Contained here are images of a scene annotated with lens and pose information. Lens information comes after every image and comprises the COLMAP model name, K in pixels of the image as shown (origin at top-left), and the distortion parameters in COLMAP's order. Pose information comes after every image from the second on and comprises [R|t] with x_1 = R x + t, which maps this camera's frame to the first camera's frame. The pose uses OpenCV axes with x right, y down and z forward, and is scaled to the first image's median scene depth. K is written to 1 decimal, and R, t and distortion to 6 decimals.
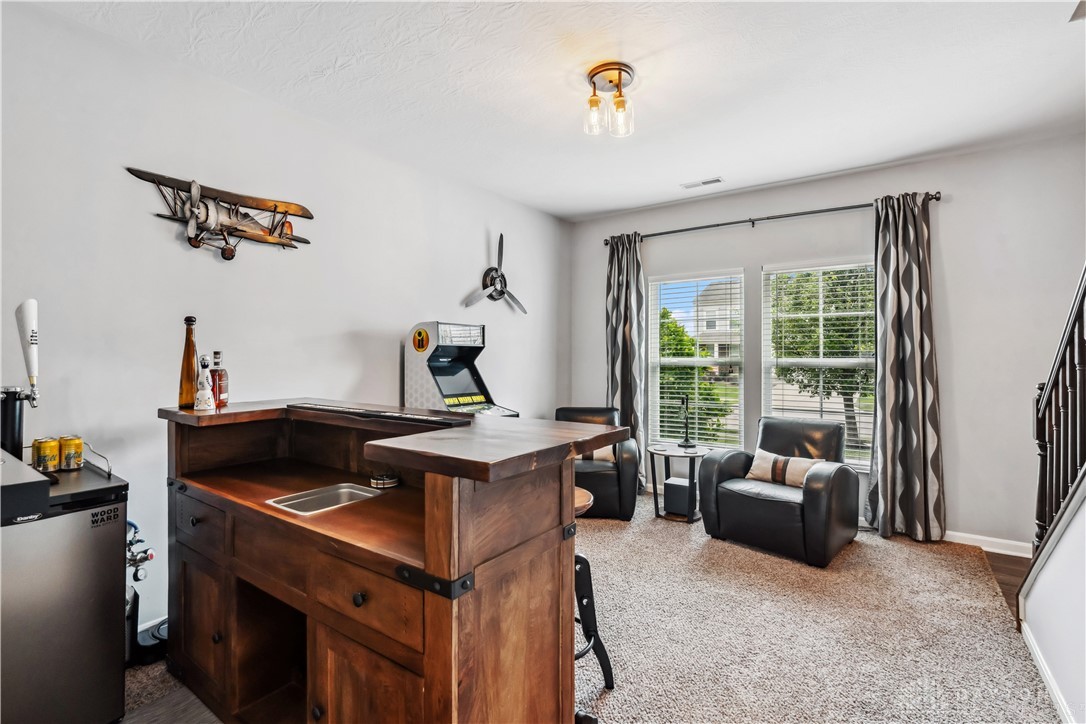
lens RADIAL K [[508.8, 0, 545.7], [0, 508.8, 339.7], [0, 0, 1]] dist [0.001327, 0.000347]
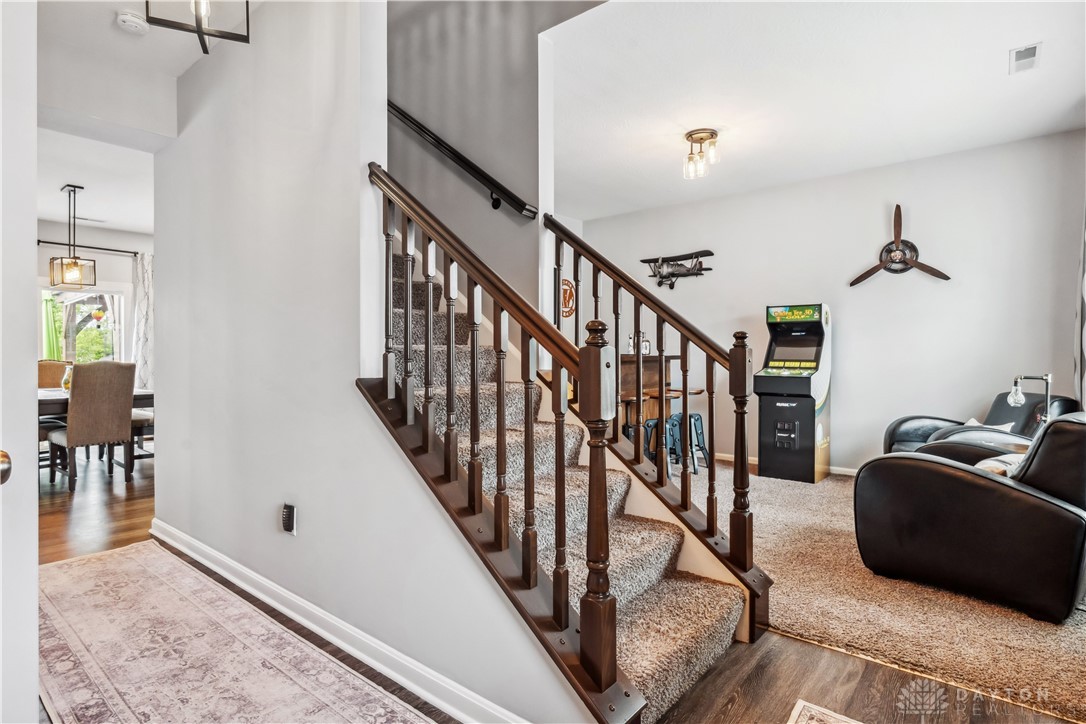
lens RADIAL K [[565.4, 0, 543.0], [0, 565.4, 362.0], [0, 0, 1]] dist [-0.001359, -0.000263]
pose [[-0.091495, 0.012013, -0.995733, 1.741522], [0.027883, 0.999566, 0.009497, 0.107346], [0.995415, -0.026895, -0.091790, 0.671558]]
